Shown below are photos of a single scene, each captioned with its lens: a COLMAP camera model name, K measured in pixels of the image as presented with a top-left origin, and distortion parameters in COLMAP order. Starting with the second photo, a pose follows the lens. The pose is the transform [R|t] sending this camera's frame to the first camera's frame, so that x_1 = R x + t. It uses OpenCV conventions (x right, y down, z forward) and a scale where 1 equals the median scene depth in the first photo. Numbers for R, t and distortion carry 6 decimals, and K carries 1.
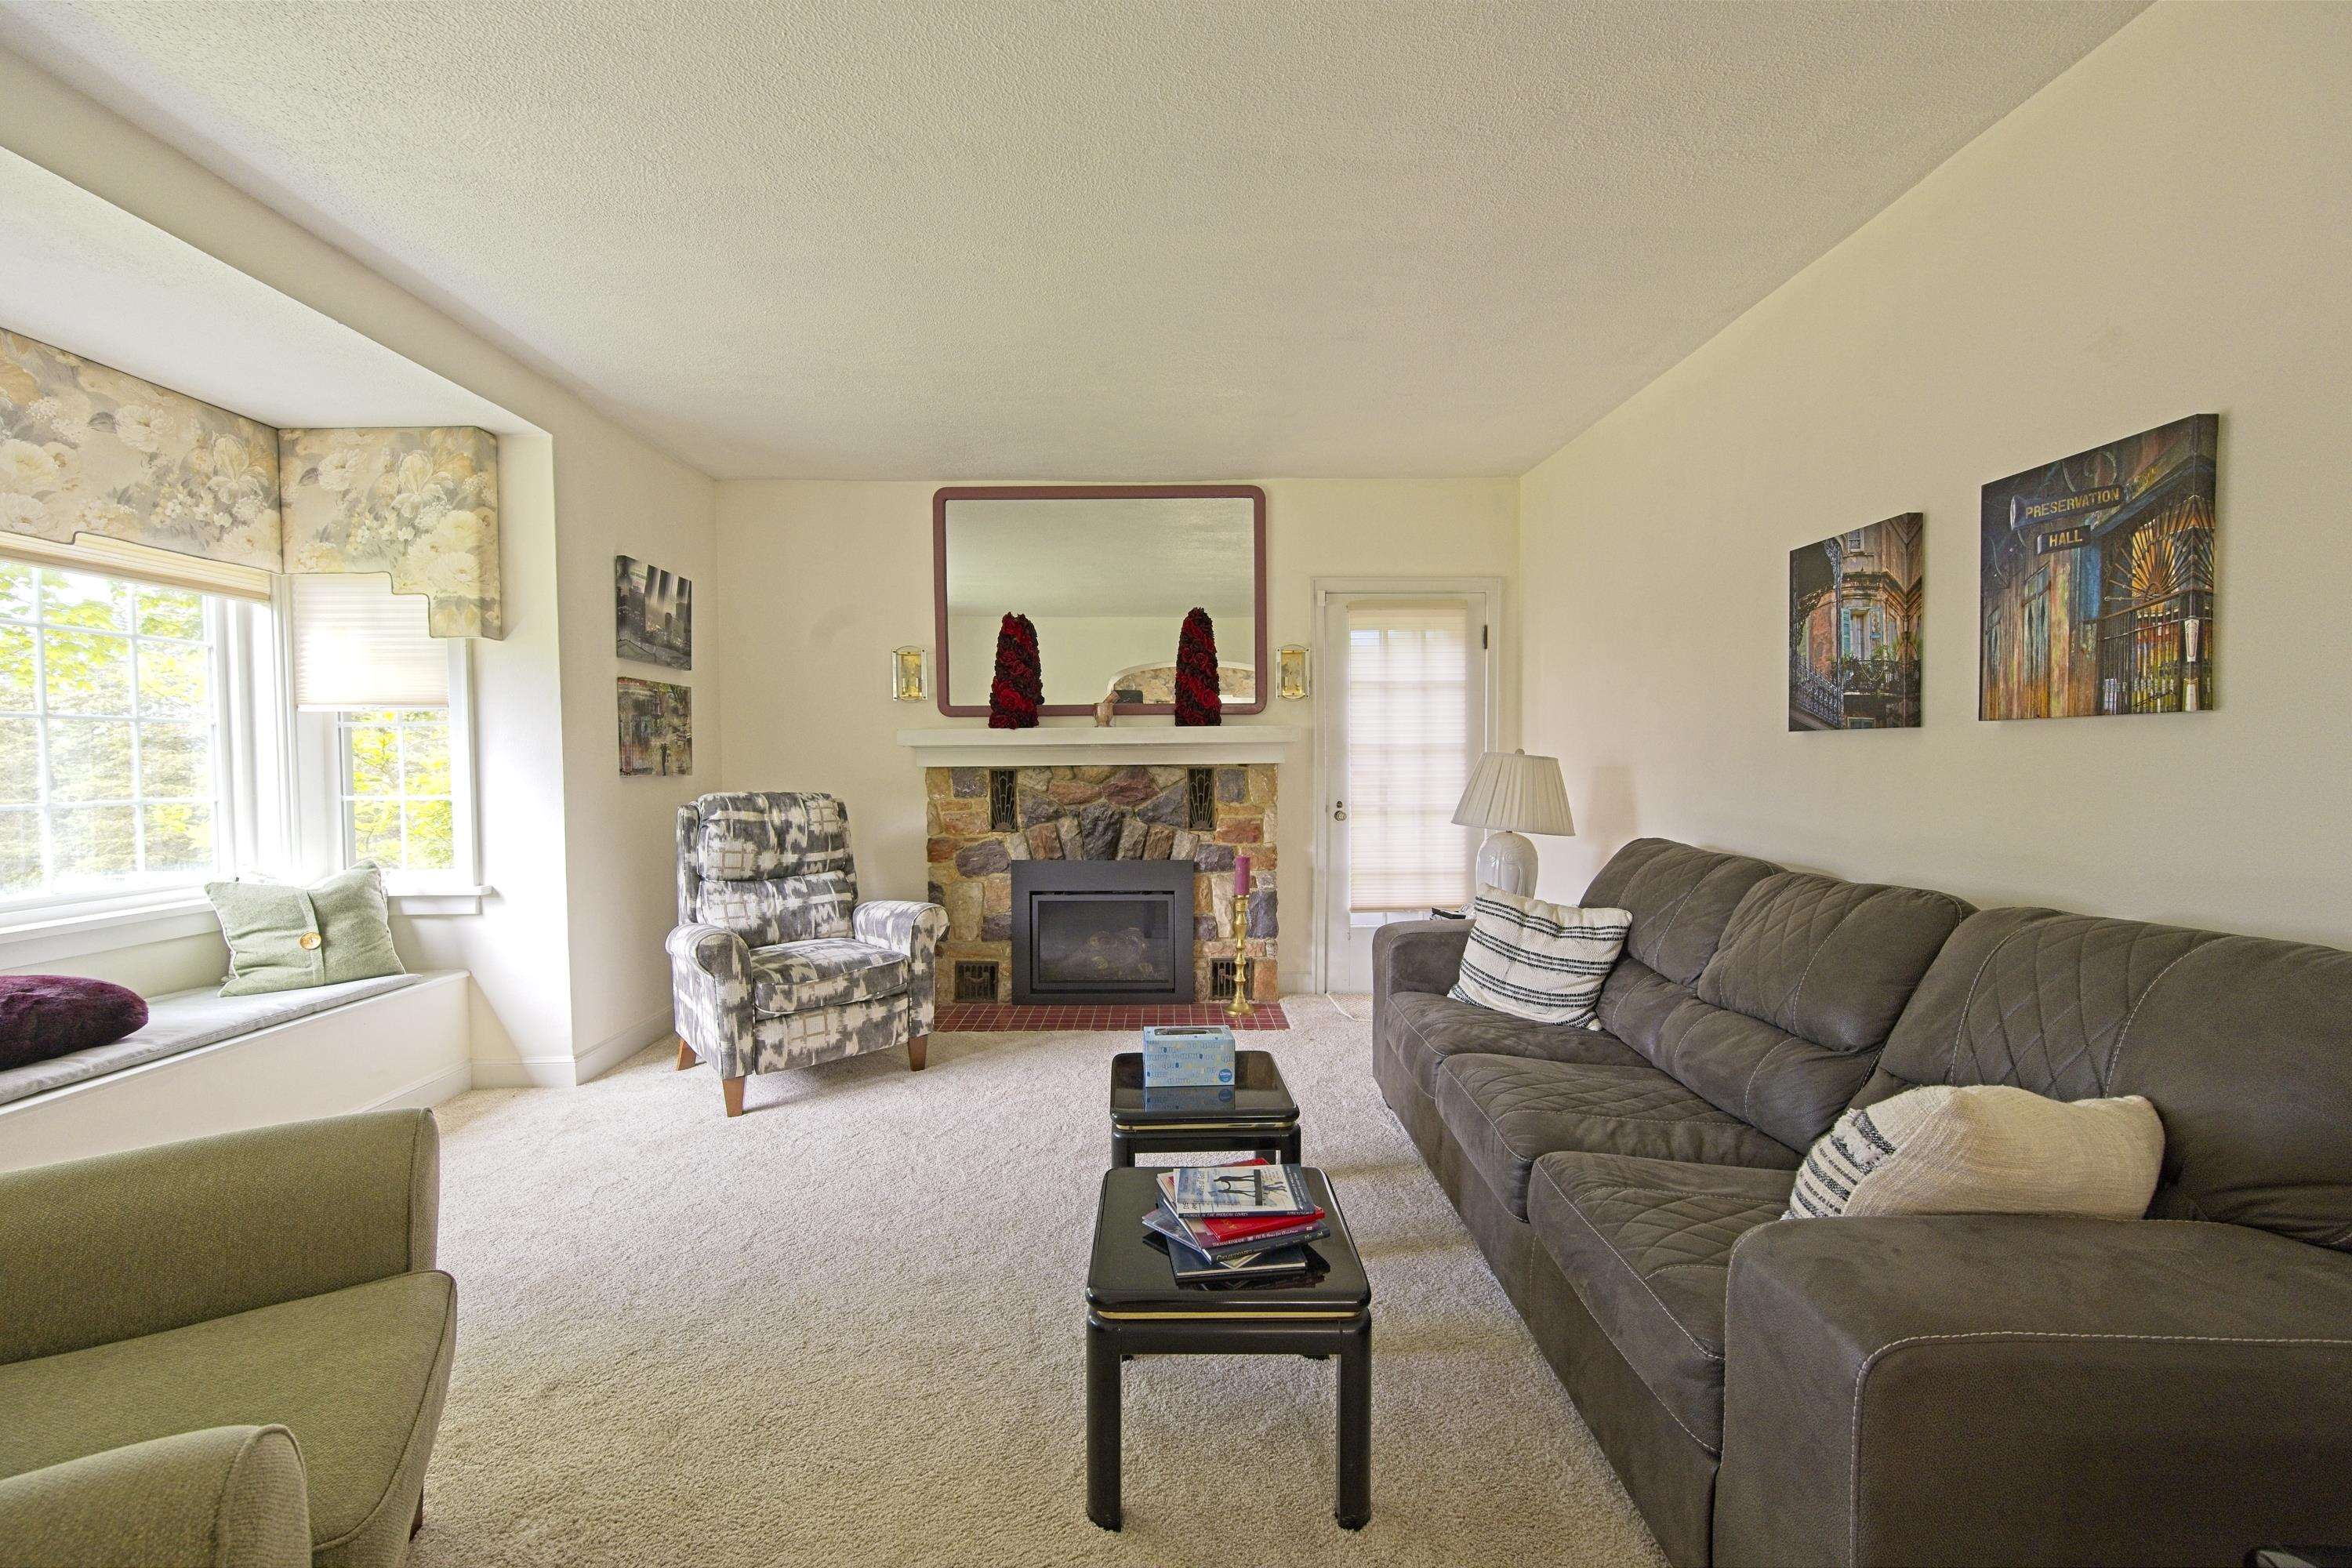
lens RADIAL K [[899.2, 0, 1176.0], [0, 899.2, 784.0], [0, 0, 1]] dist [-0.009255, 0.000085]
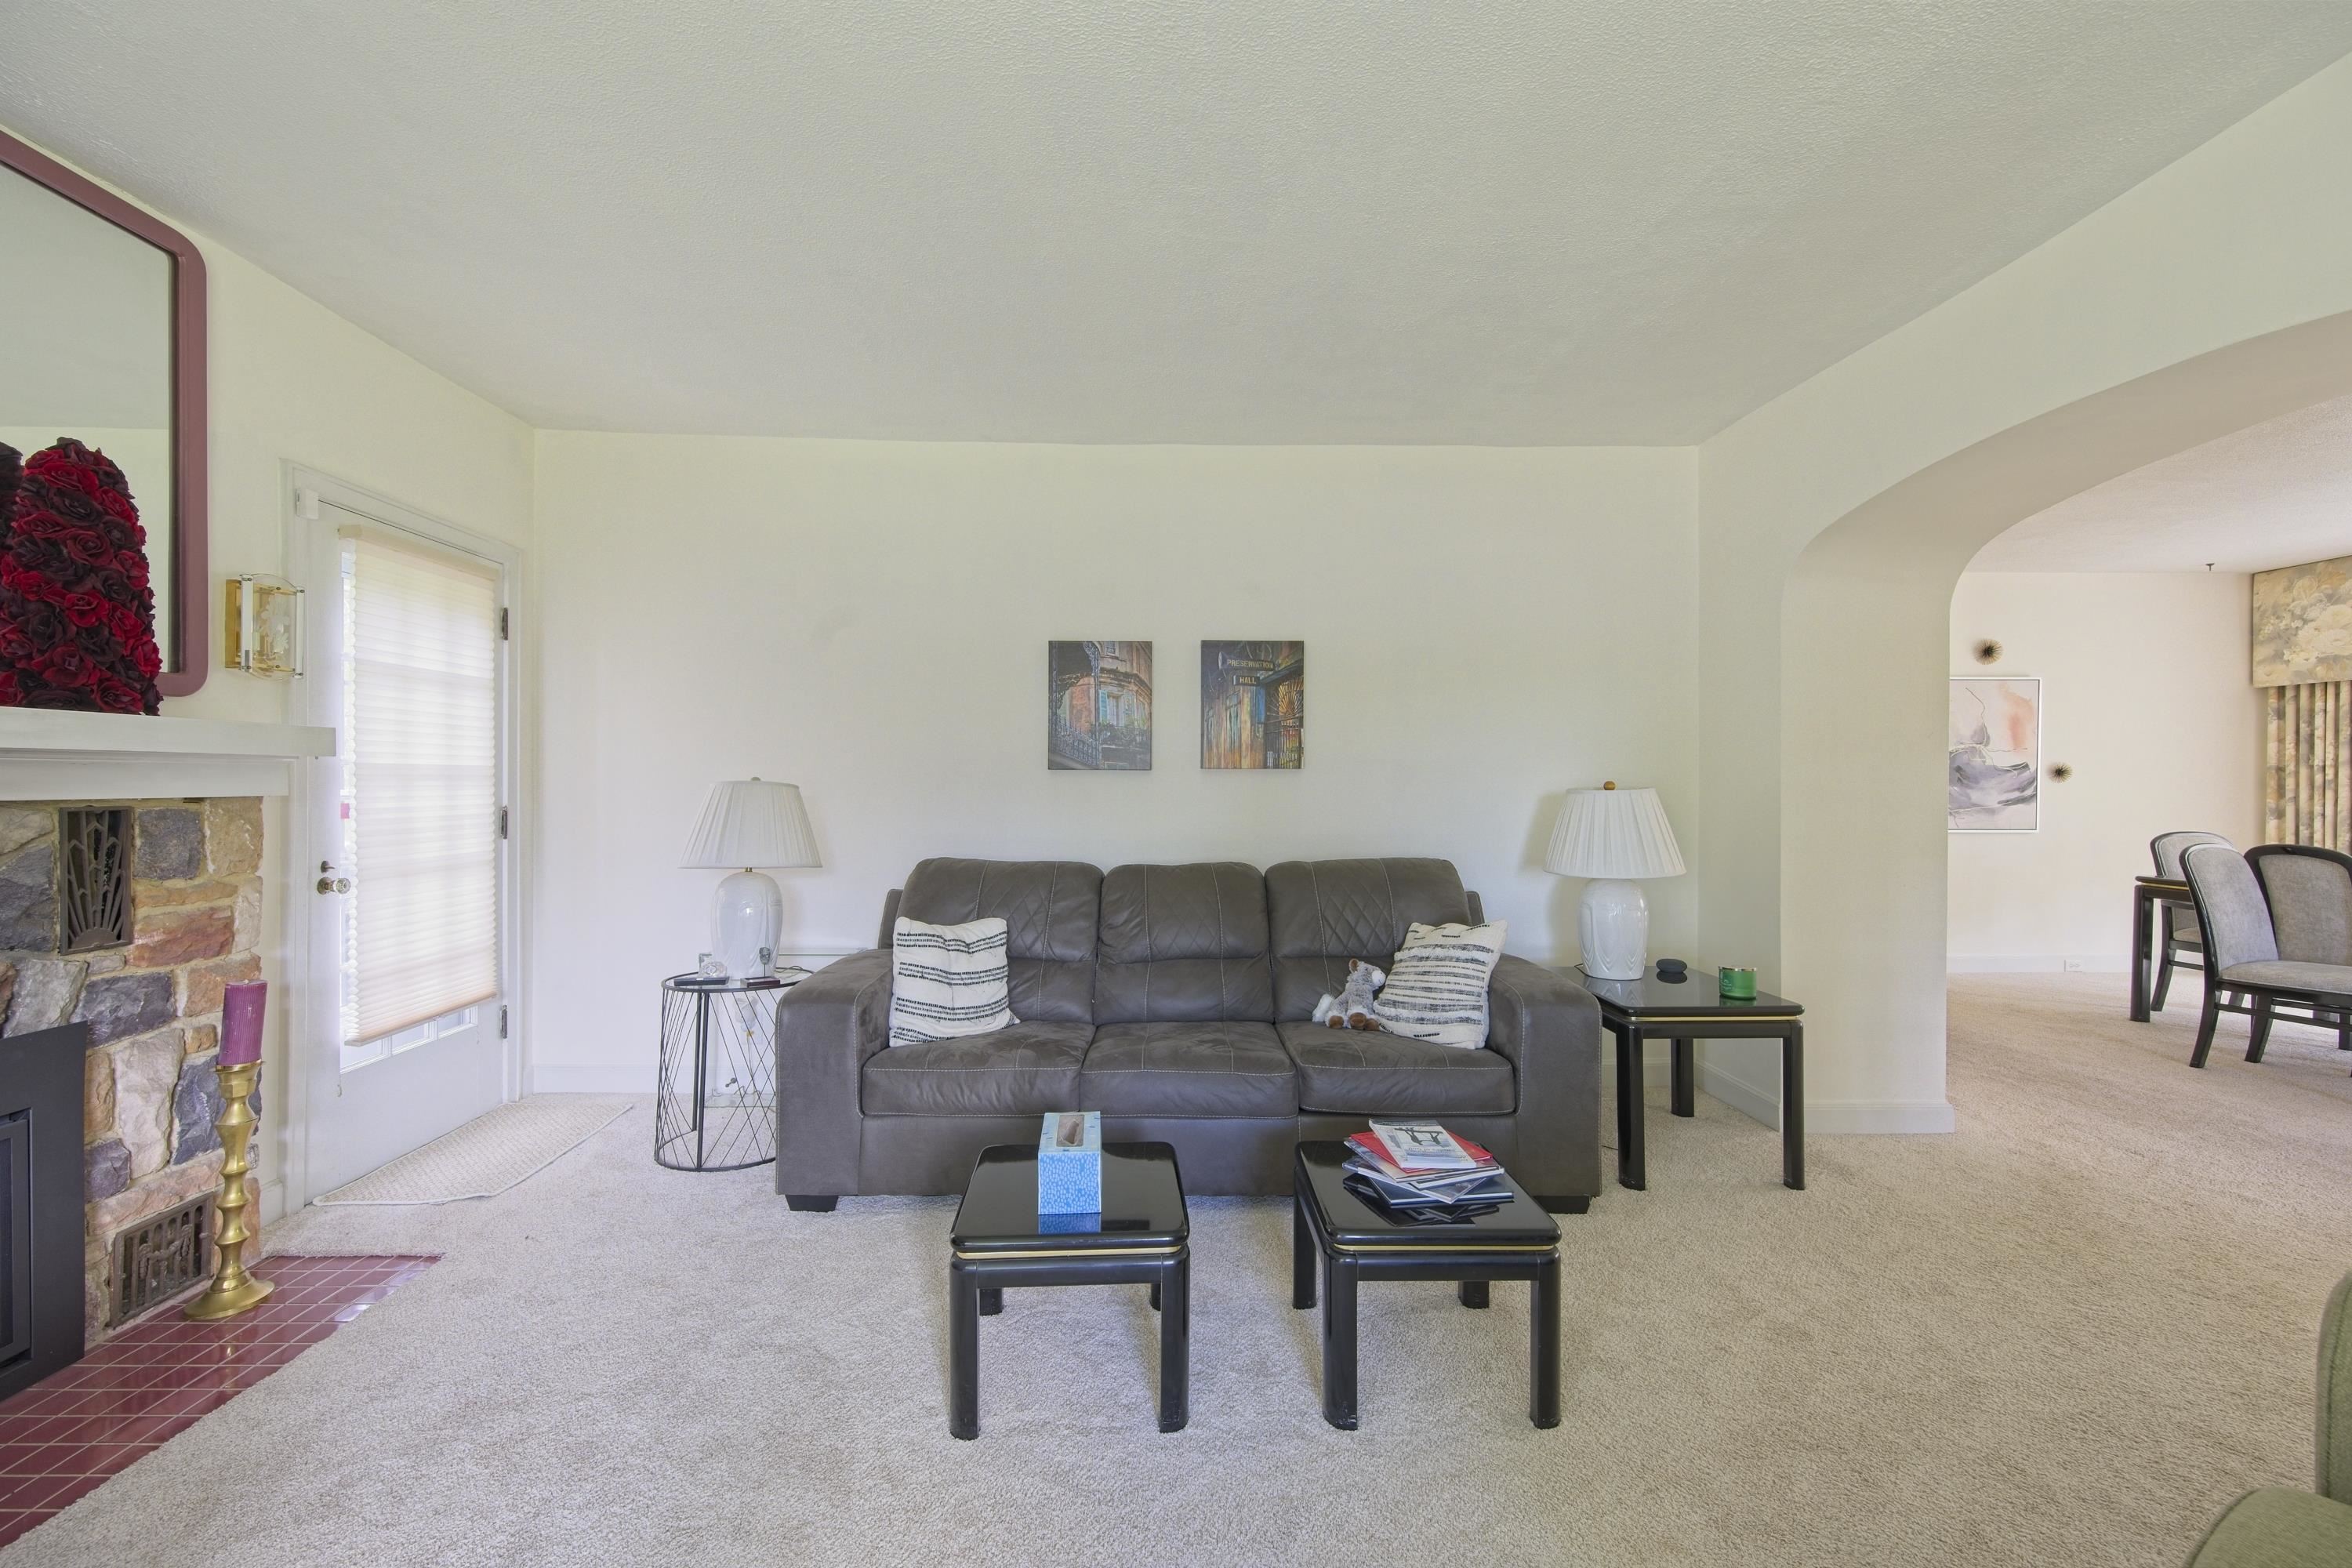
lens RADIAL K [[899.2, 0, 1176.0], [0, 899.2, 784.0], [0, 0, 1]] dist [-0.009255, 0.000085]
pose [[-0.013760, 0.007206, 0.999879, -0.841098], [0.026859, 0.999616, -0.006835, -0.025080], [-0.999545, 0.026762, -0.013948, 0.970146]]
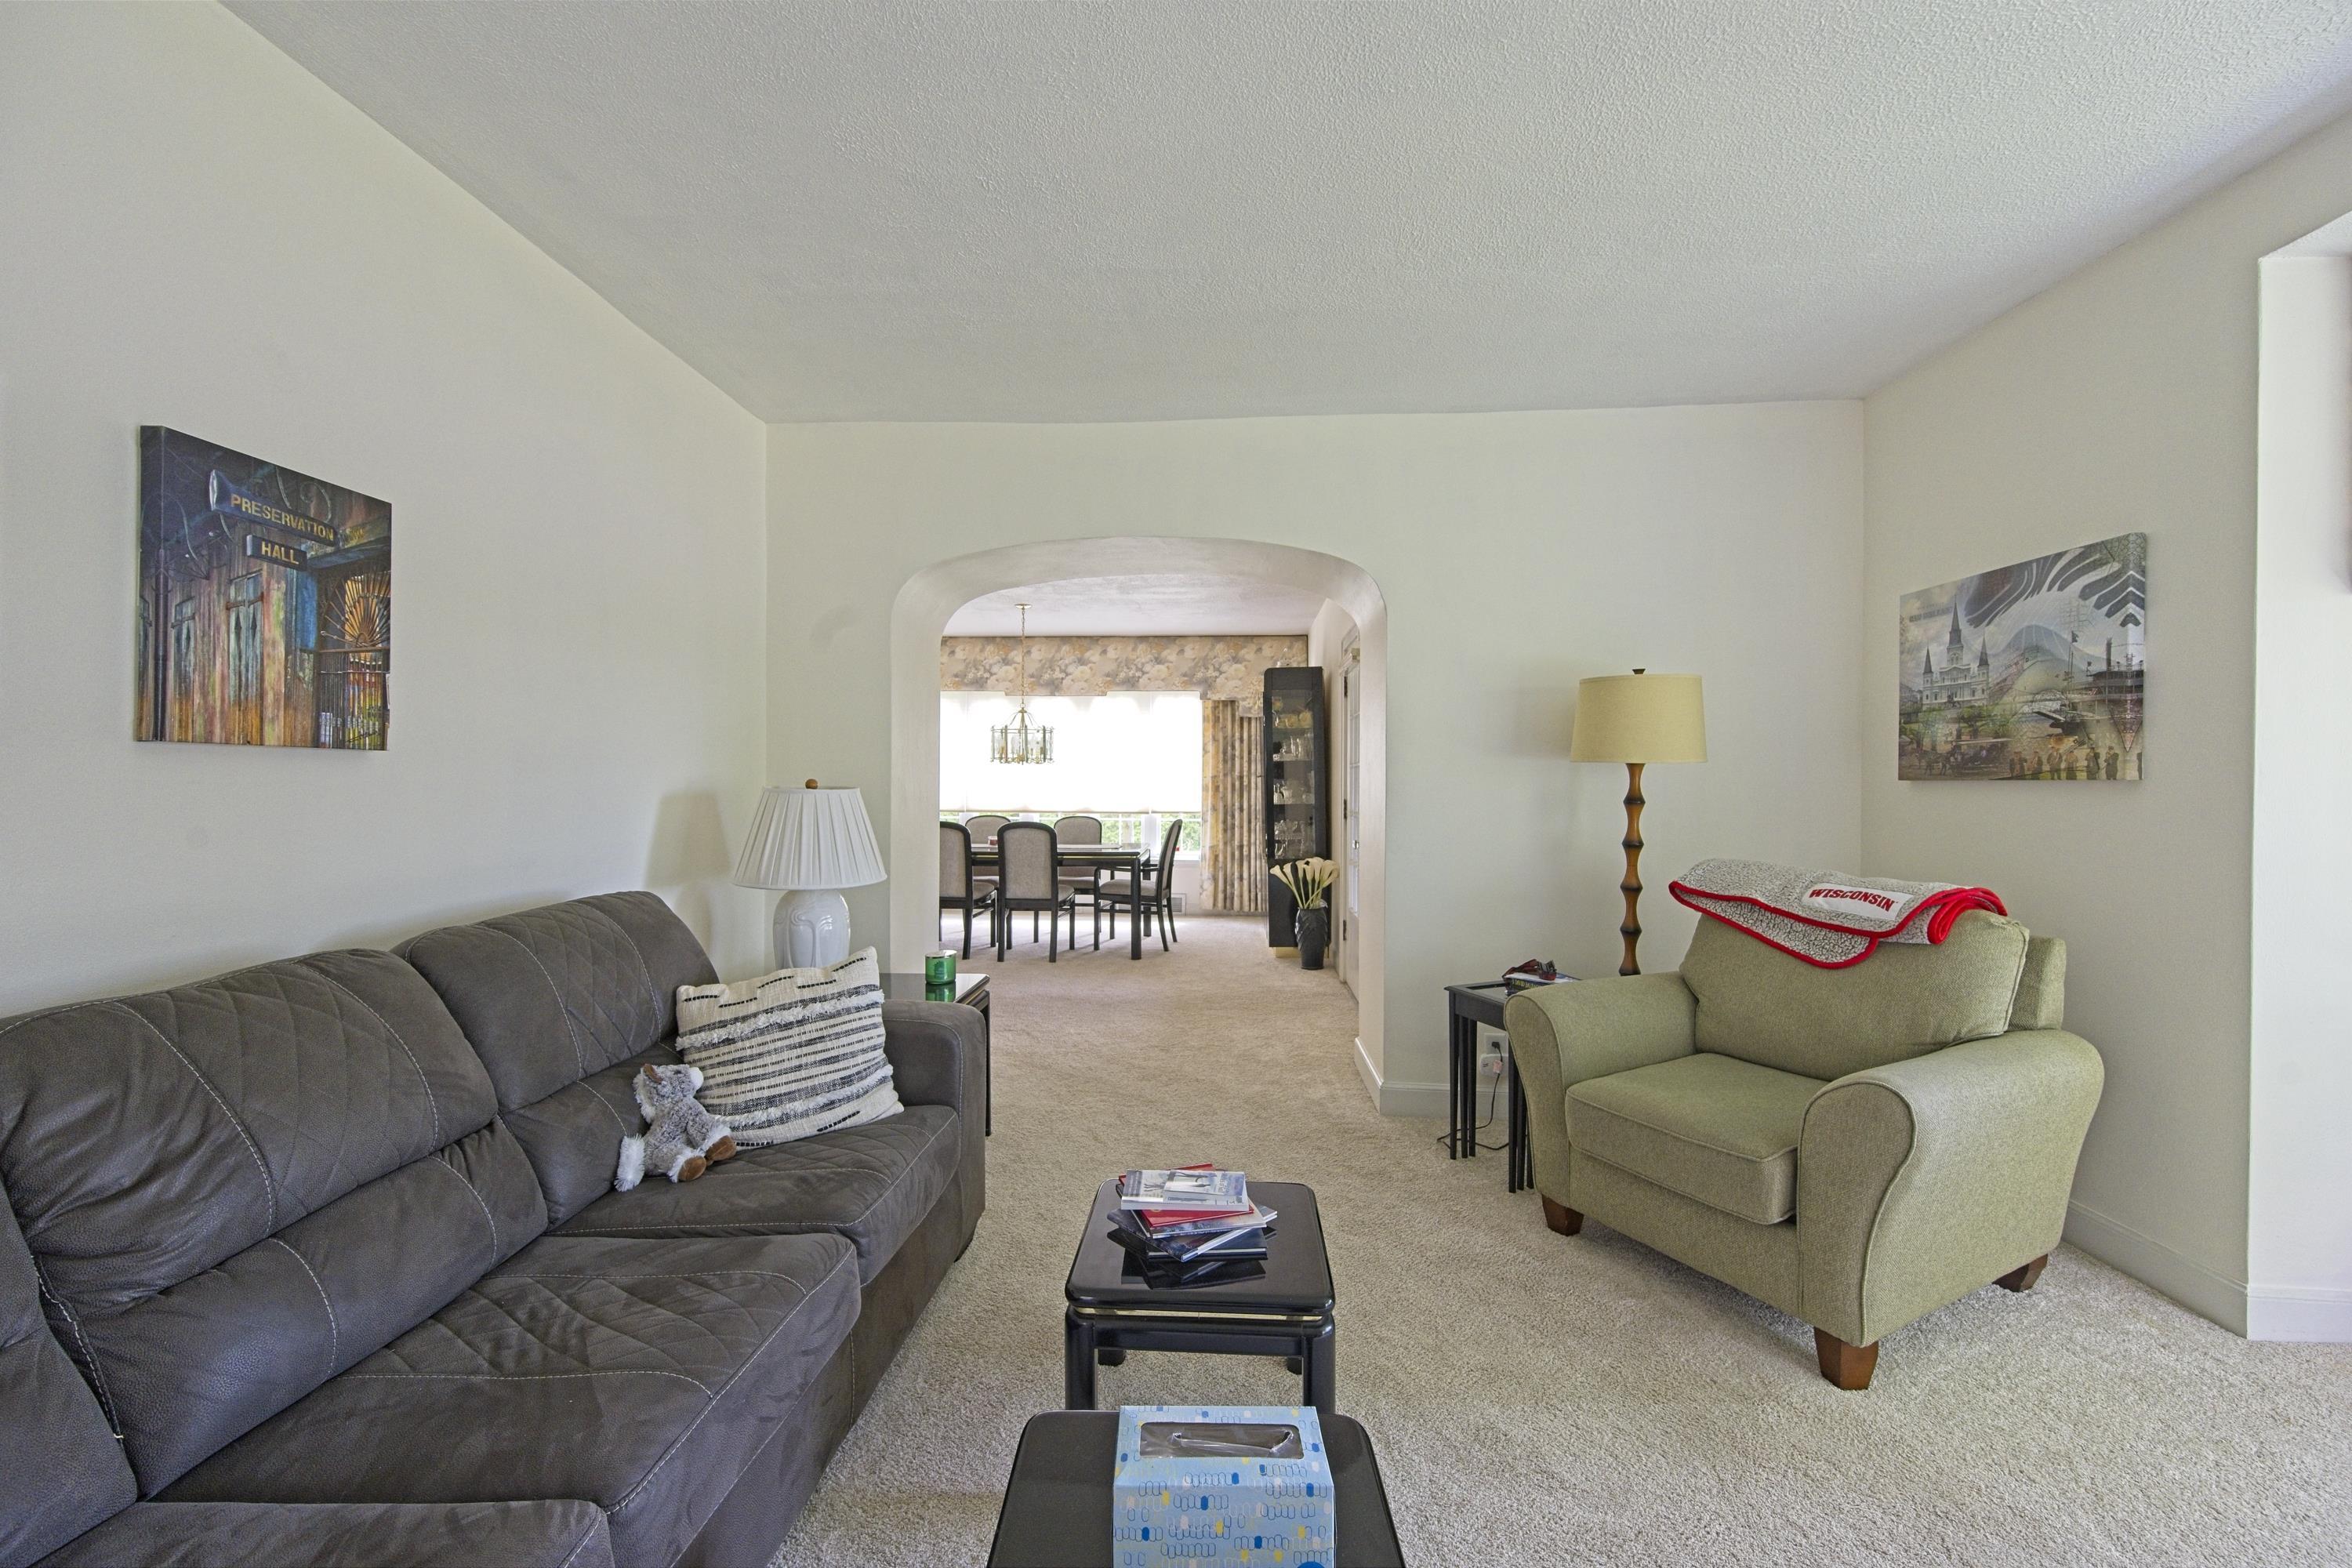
lens RADIAL K [[899.2, 0, 1176.0], [0, 899.2, 784.0], [0, 0, 1]] dist [-0.009255, 0.000085]
pose [[-0.997901, -0.001739, 0.064733, 0.008157], [0.000041, 0.999622, 0.027481, -0.049807], [-0.064757, 0.027426, -0.997524, 1.513852]]
